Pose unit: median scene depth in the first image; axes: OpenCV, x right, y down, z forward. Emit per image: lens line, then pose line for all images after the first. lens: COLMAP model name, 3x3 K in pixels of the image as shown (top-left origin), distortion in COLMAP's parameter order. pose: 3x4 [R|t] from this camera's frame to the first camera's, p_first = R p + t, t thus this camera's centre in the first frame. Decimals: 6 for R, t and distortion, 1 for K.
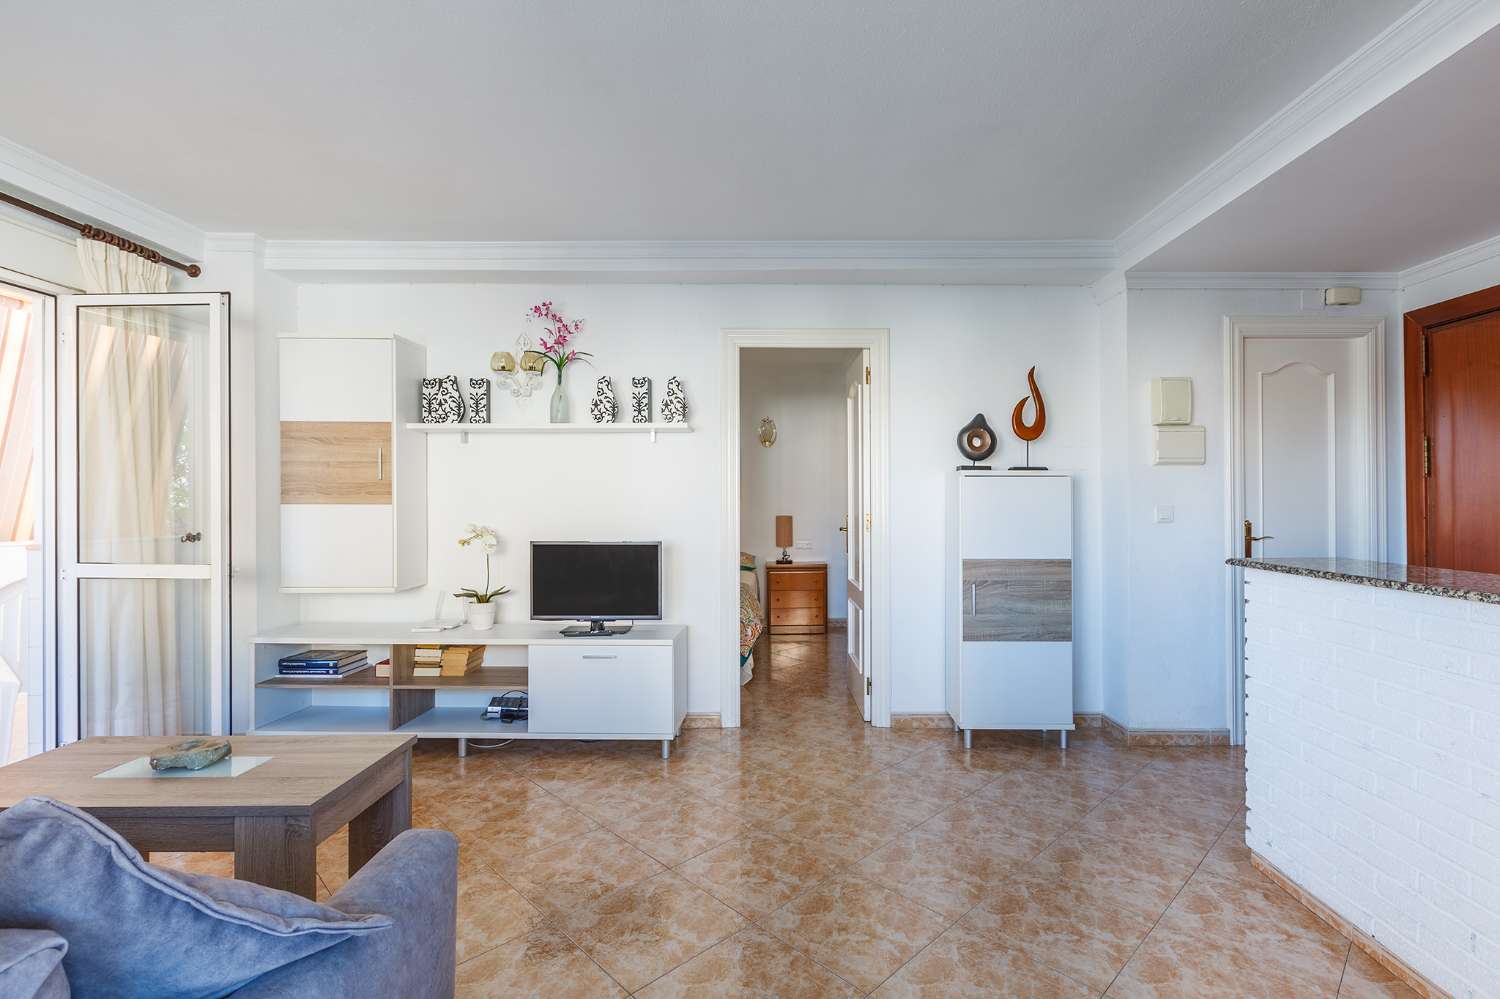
lens RADIAL K [[691.0, 0, 779.1], [0, 691.0, 496.7], [0, 0, 1]] dist [0.006778, -0.000262]
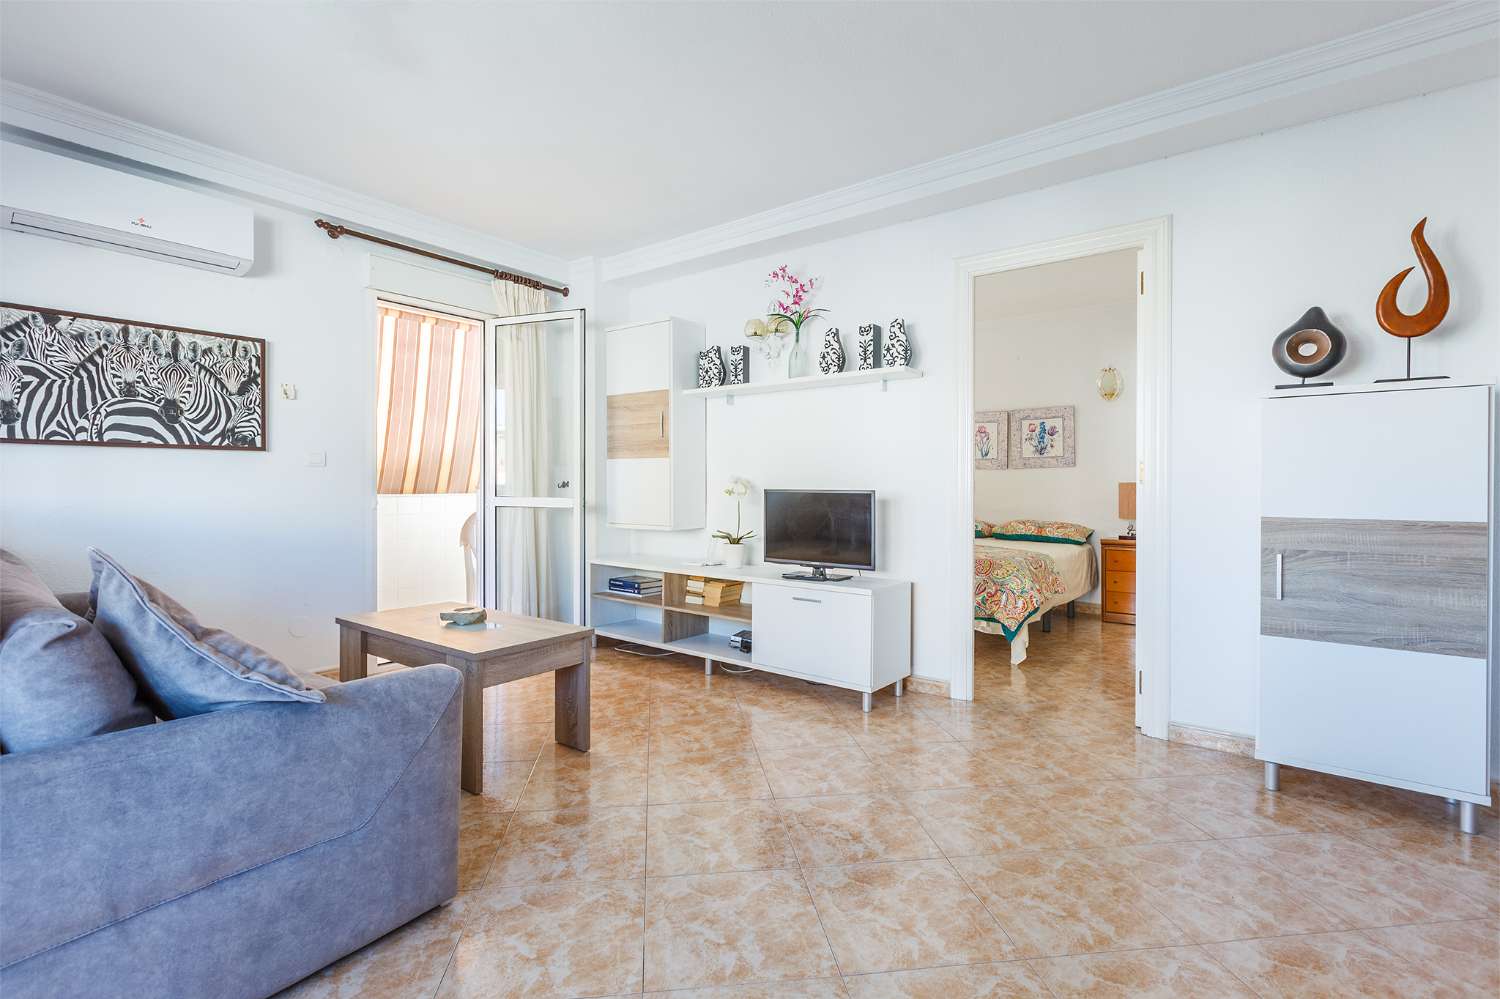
lens RADIAL K [[681.2, 0, 748.7], [0, 681.2, 492.6], [0, 0, 1]] dist [0.003118, -0.002005]
pose [[0.793800, 0.007823, -0.608129, 0.265575], [-0.000567, 0.999926, 0.012123, 0.055551], [0.608179, -0.009278, 0.793746, 0.135480]]
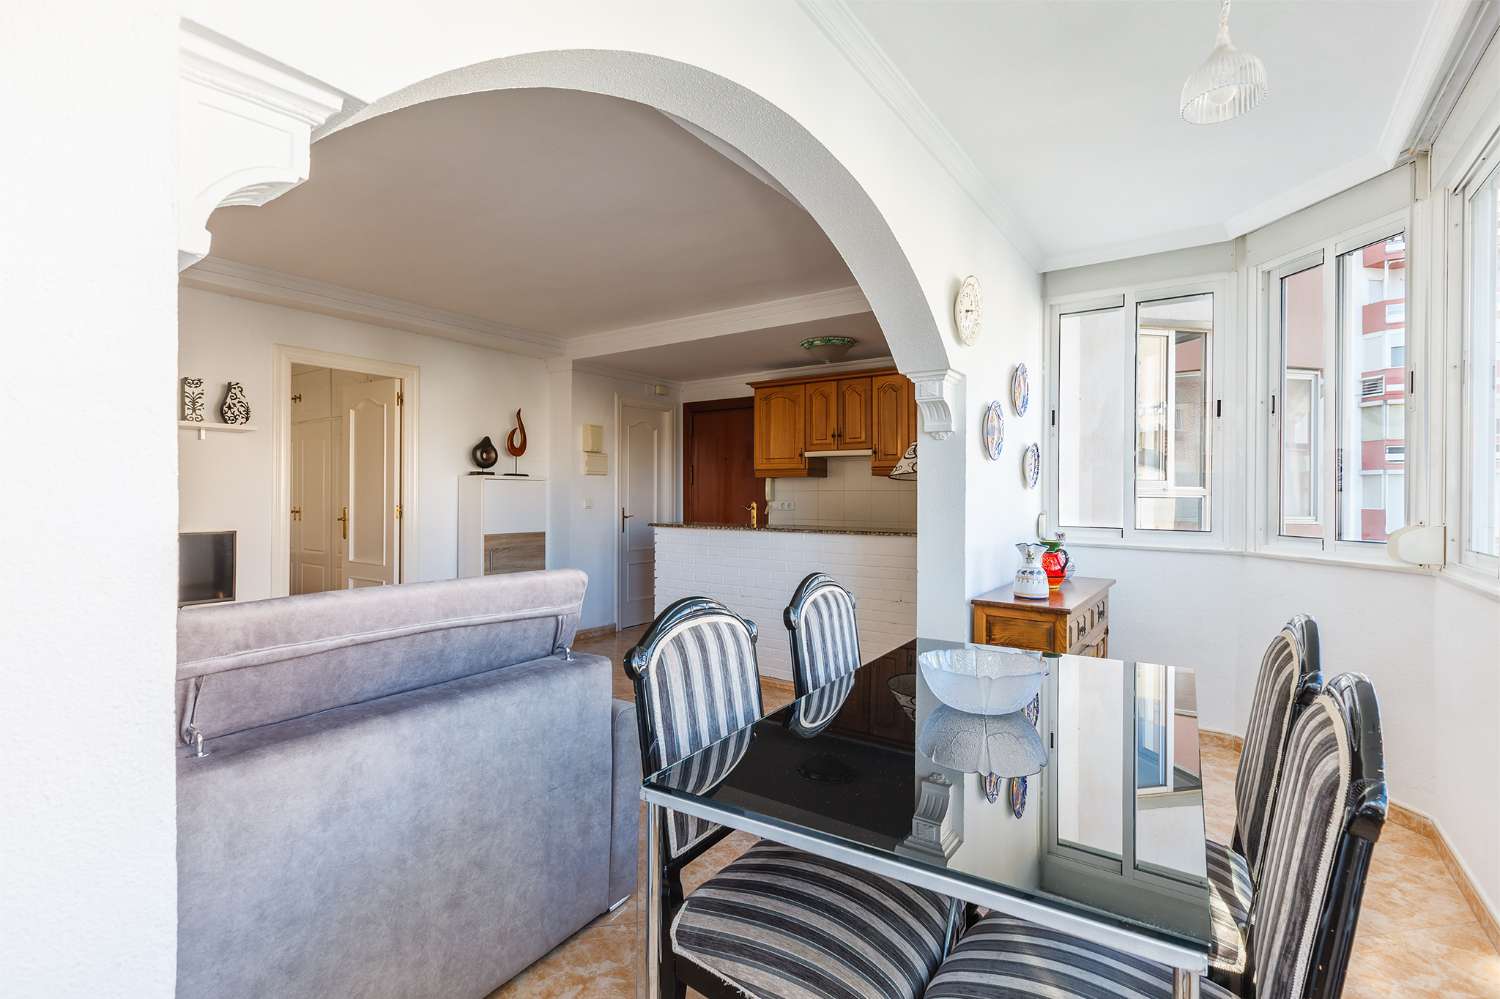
lens RADIAL K [[681.2, 0, 762.1], [0, 681.2, 493.7], [0, 0, 1]] dist [0.003118, -0.002005]
pose [[0.572954, 0.004820, 0.819573, -0.577994], [-0.008787, 0.999961, 0.000262, -0.004147], [-0.819540, -0.007352, 0.572974, -0.319732]]
